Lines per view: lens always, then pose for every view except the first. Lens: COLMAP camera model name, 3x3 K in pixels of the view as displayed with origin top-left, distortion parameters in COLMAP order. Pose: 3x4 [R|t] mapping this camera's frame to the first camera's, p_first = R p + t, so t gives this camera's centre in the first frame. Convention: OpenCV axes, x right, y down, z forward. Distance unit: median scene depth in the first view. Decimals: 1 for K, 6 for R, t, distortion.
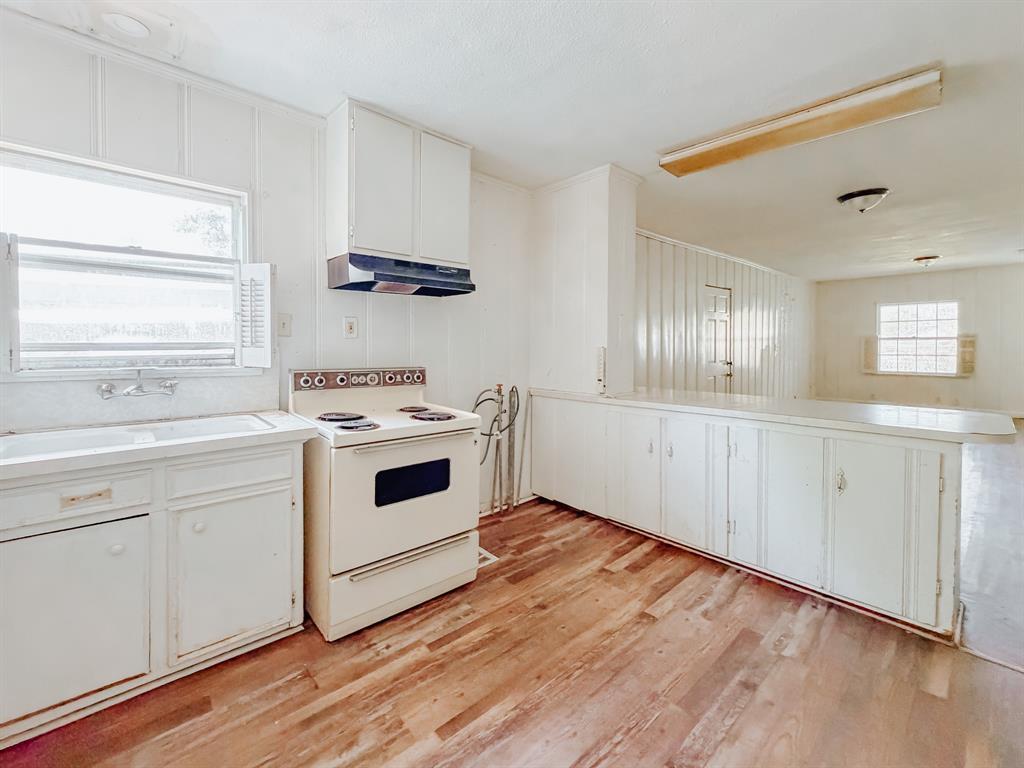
lens RADIAL K [[430.4, 0, 510.8], [0, 430.4, 383.6], [0, 0, 1]] dist [0.000319, -0.000318]
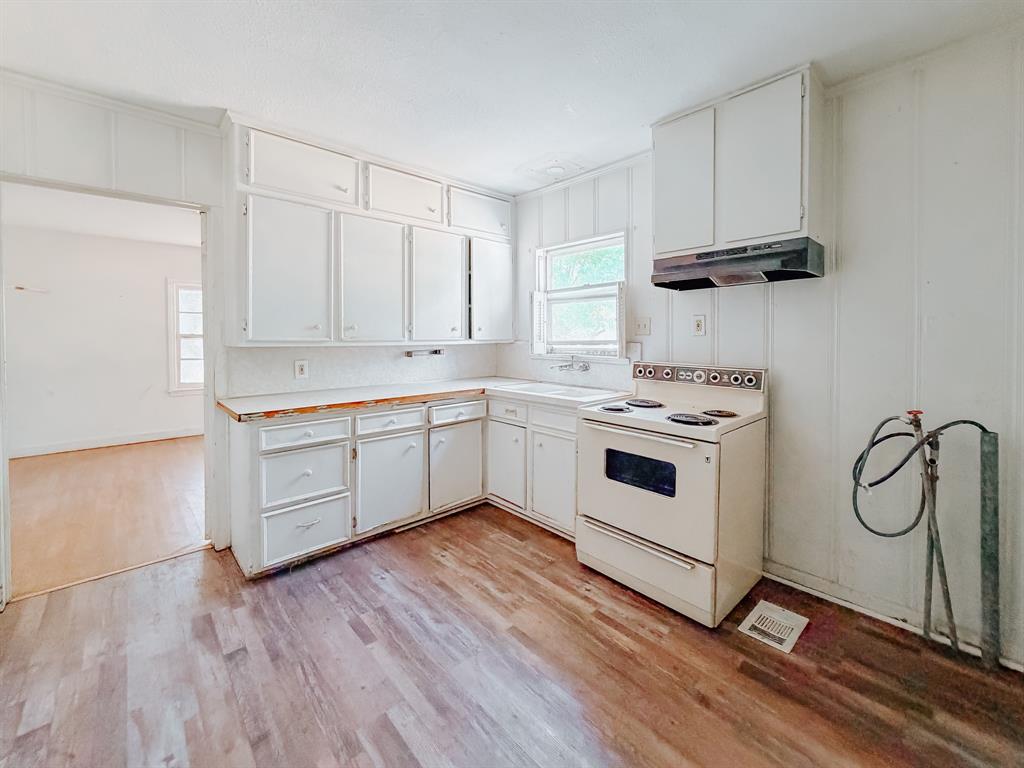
lens RADIAL K [[430.4, 0, 510.8], [0, 430.4, 383.6], [0, 0, 1]] dist [0.000319, -0.000318]
pose [[0.002180, 0.092177, -0.995740, 0.754581], [-0.101473, 0.990623, 0.091481, -0.045598], [0.994836, 0.100841, 0.011513, 0.620124]]
